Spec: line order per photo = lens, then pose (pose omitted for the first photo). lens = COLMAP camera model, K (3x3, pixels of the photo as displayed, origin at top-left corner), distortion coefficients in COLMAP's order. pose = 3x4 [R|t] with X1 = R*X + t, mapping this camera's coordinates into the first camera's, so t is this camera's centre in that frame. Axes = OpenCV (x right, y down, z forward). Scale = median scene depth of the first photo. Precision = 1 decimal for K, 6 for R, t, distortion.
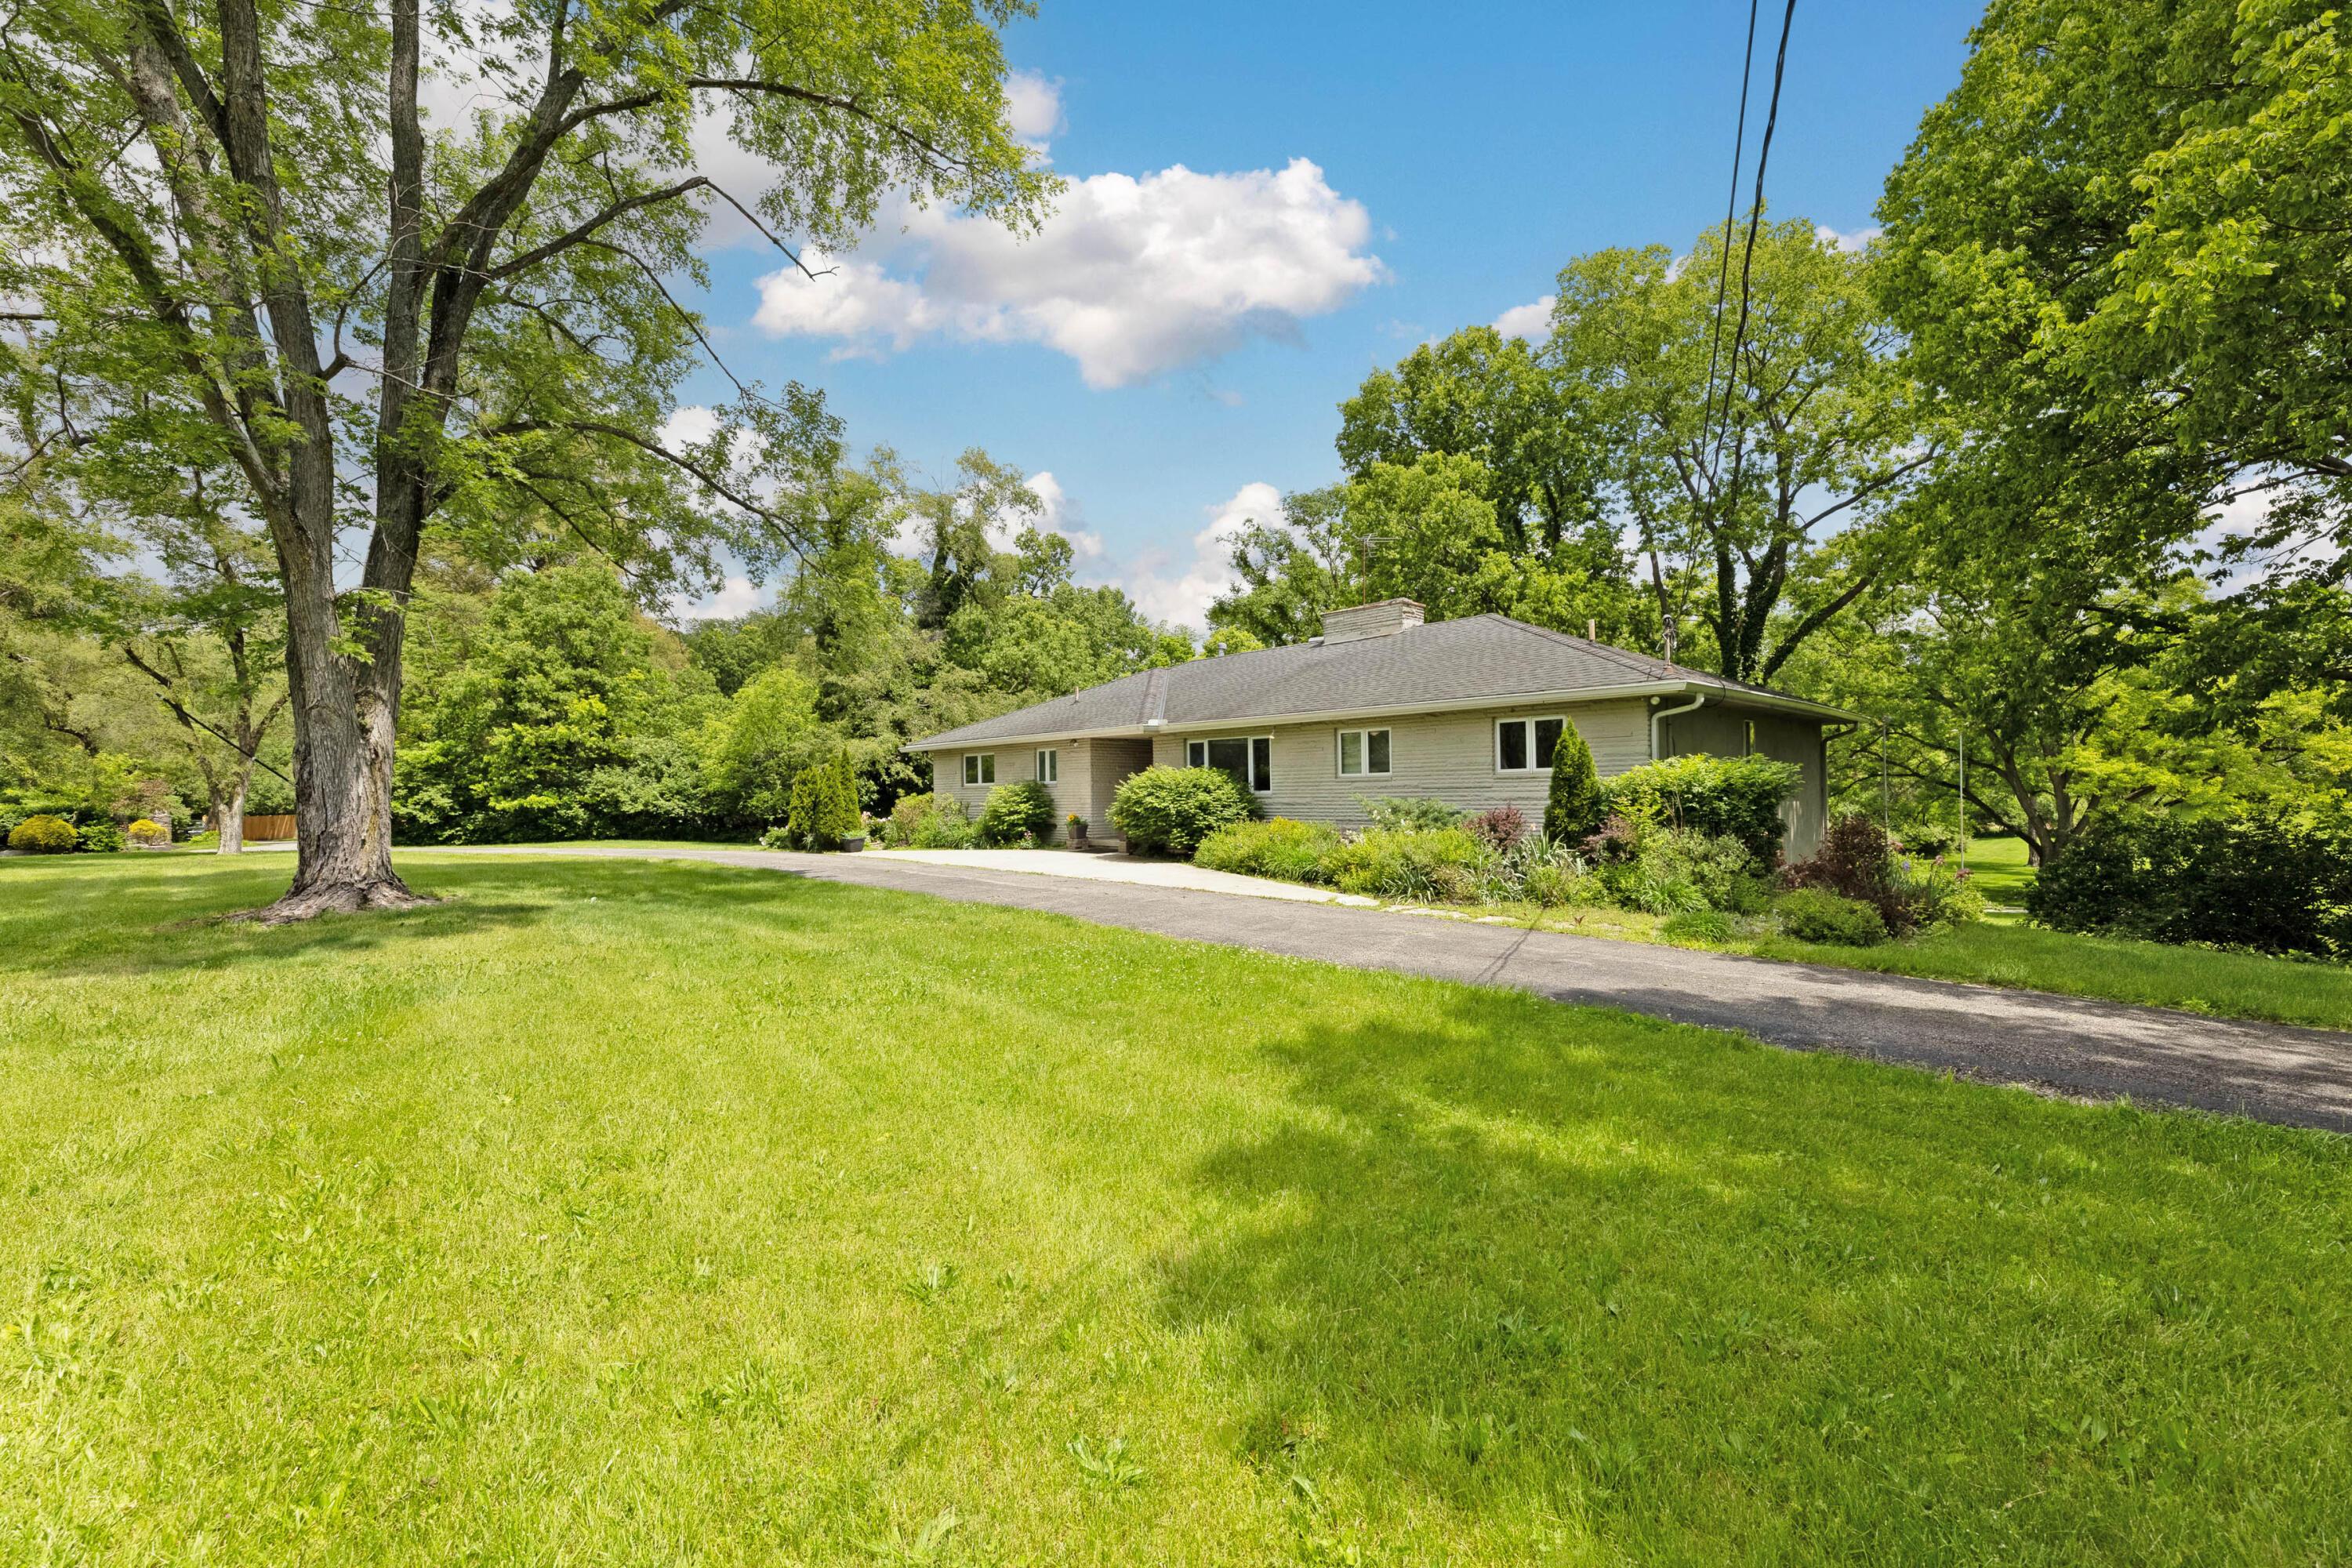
lens RADIAL K [[997.4, 0, 1180.4], [0, 997.4, 831.7], [0, 0, 1]] dist [-0.000341, 0.000068]
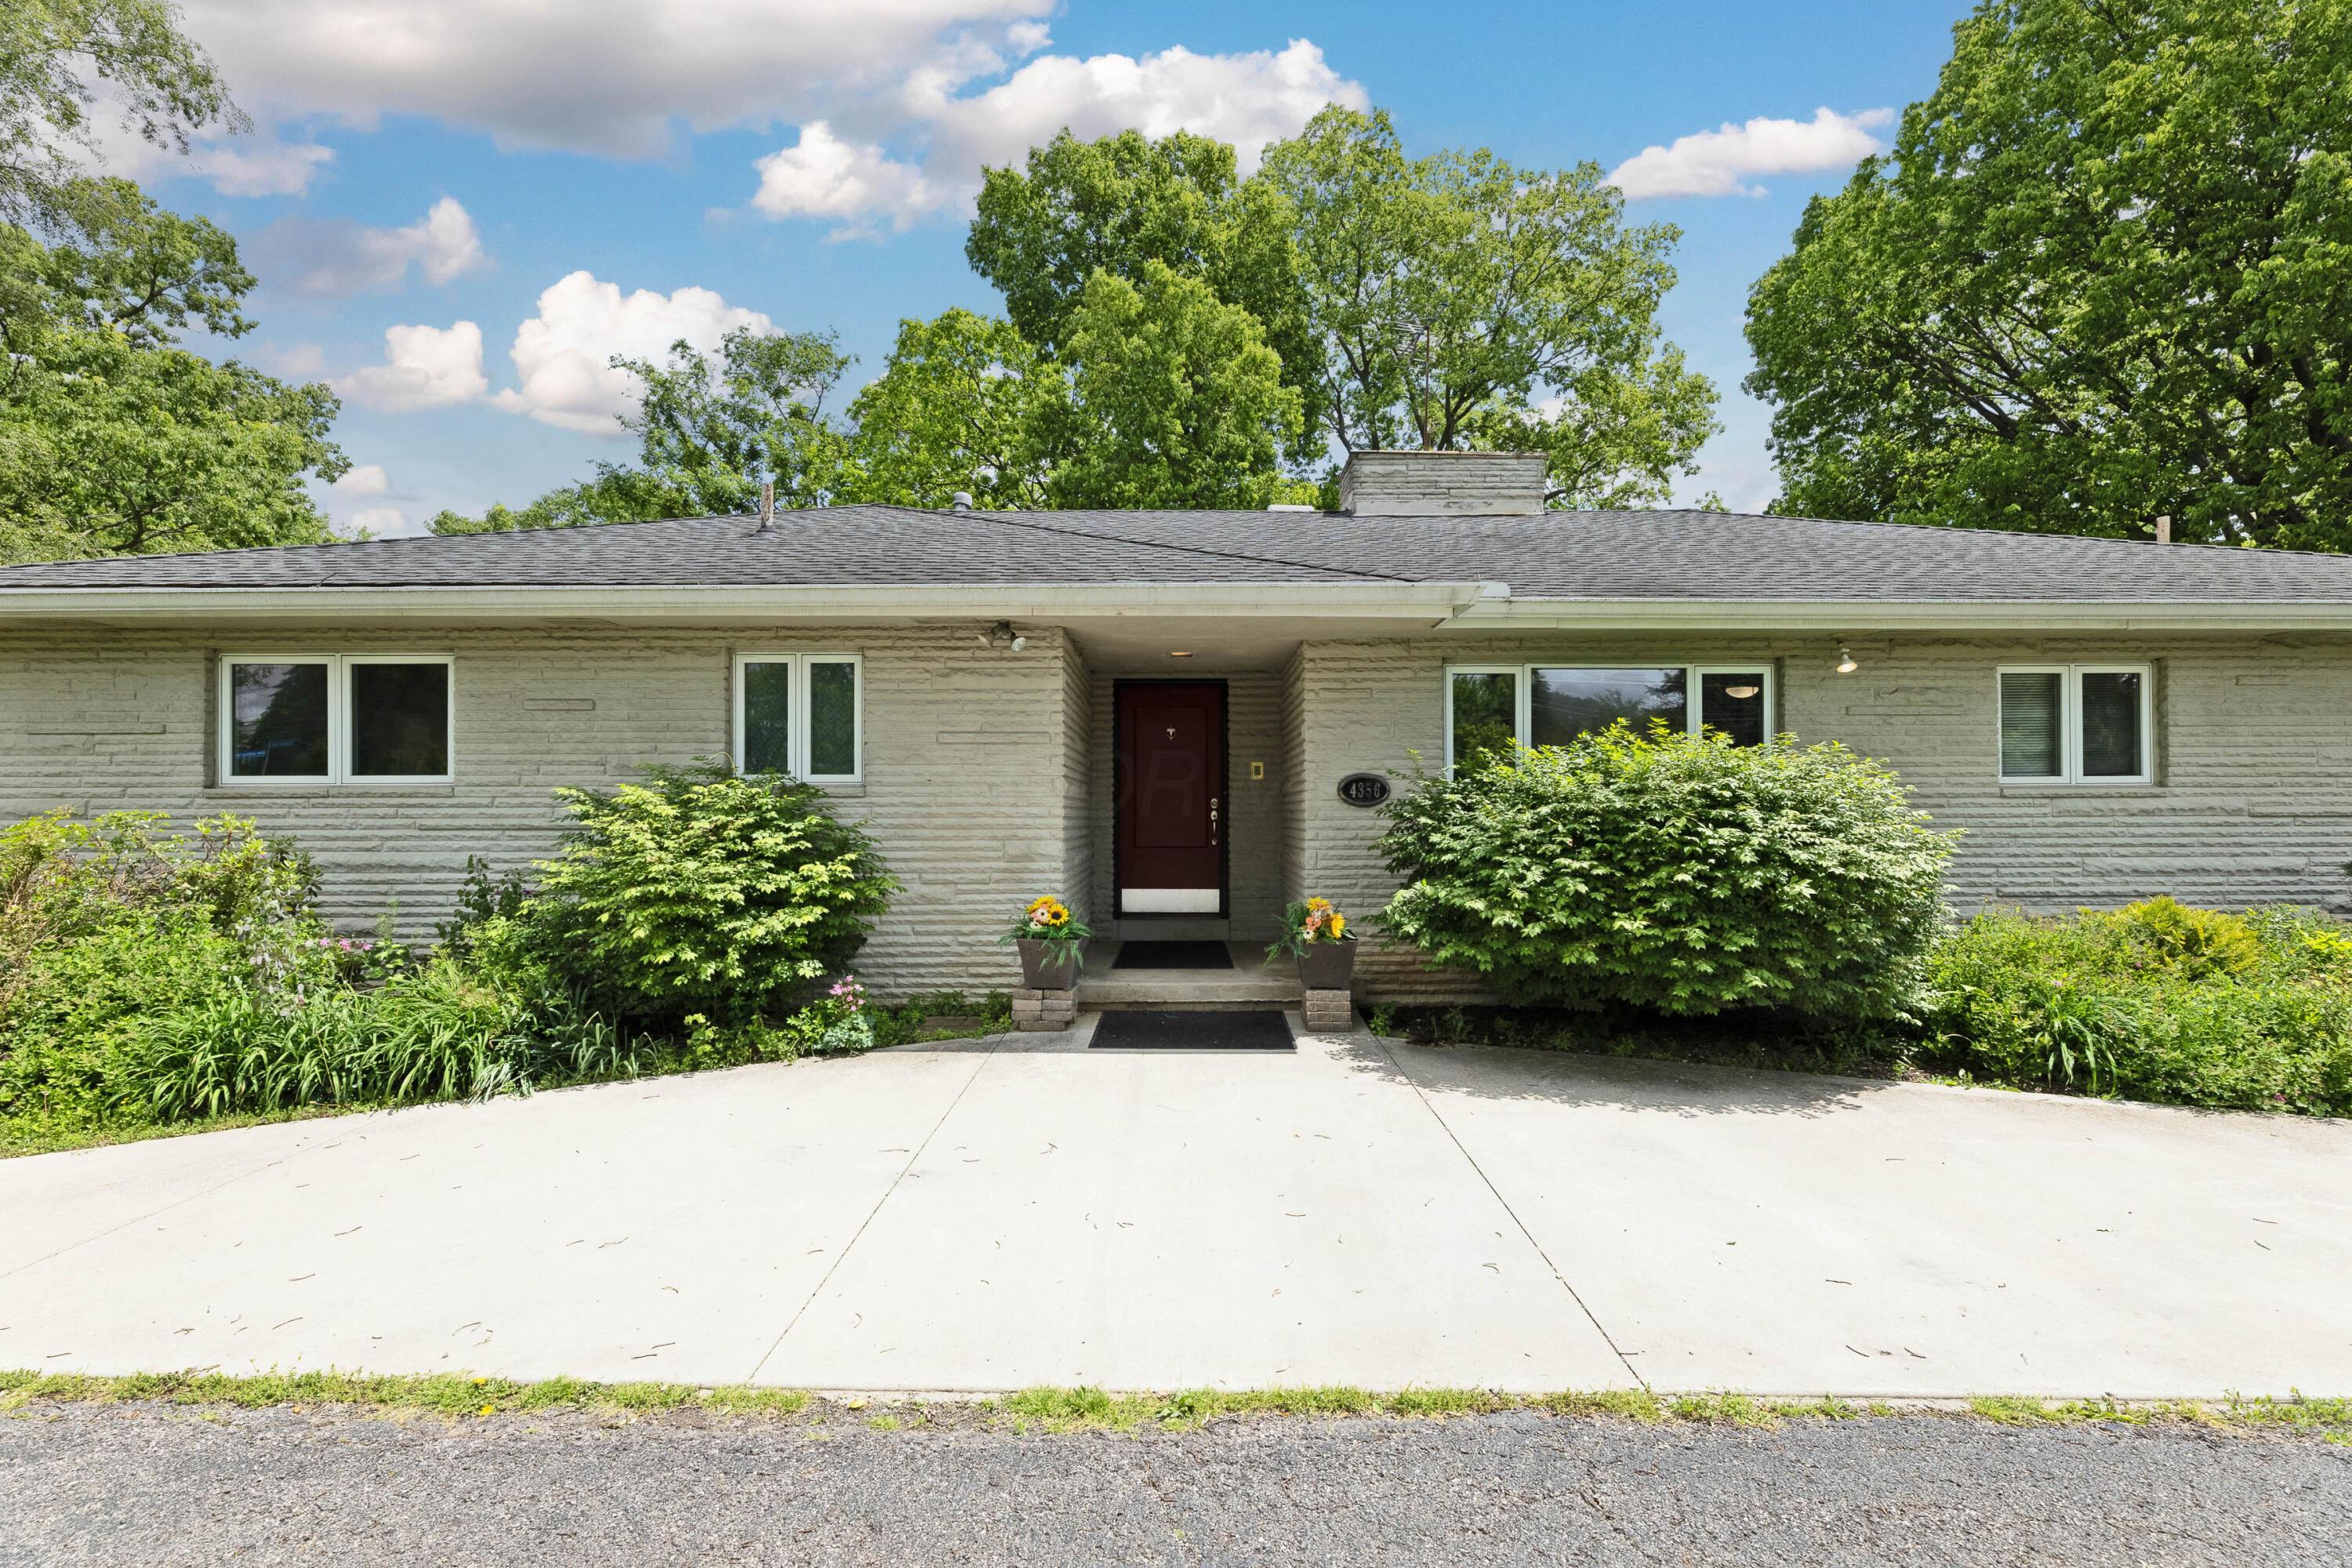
lens RADIAL K [[997.4, 0, 1180.4], [0, 997.4, 831.7], [0, 0, 1]] dist [-0.000341, 0.000068]
pose [[0.662152, -0.005285, 0.749351, -0.280828], [0.024271, 0.999602, -0.014396, -0.030049], [-0.748977, 0.027720, 0.662016, 0.783815]]
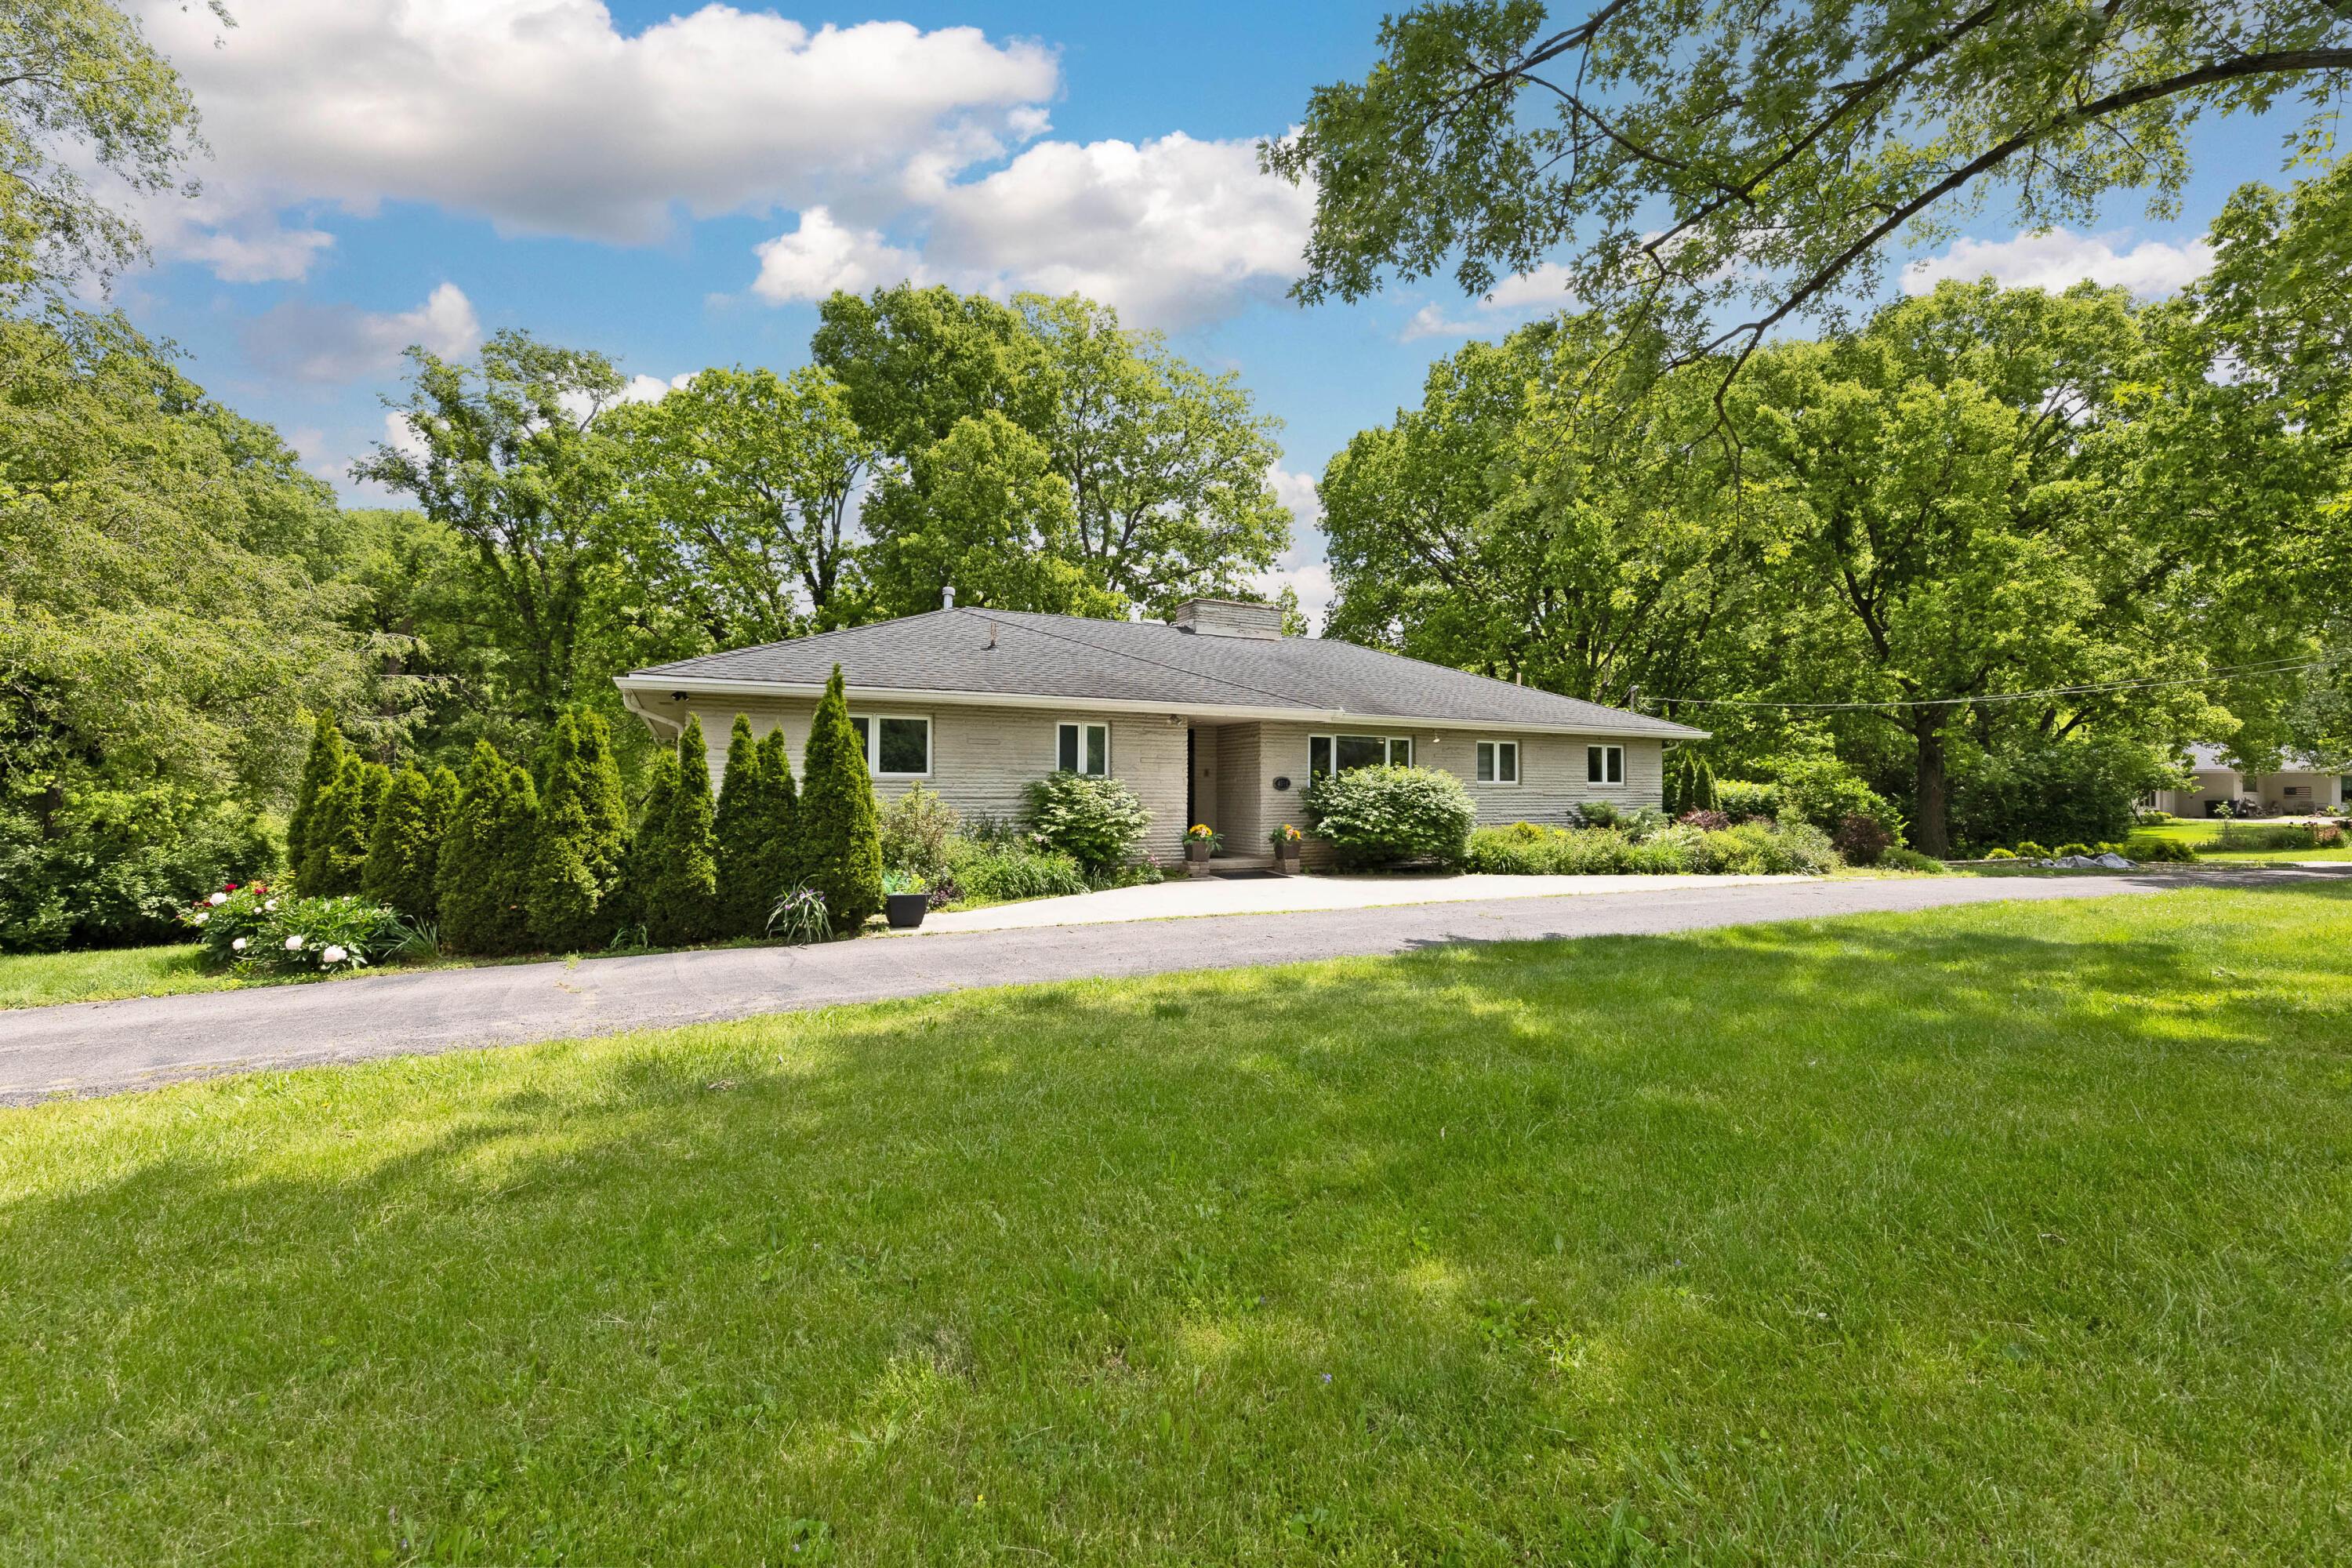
lens RADIAL K [[997.4, 0, 1180.4], [0, 997.4, 831.7], [0, 0, 1]] dist [-0.000341, 0.000068]
pose [[0.255111, -0.026204, 0.966557, -0.763307], [0.031326, 0.999332, 0.018824, -0.026039], [-0.966404, 0.025476, 0.255762, 0.825387]]
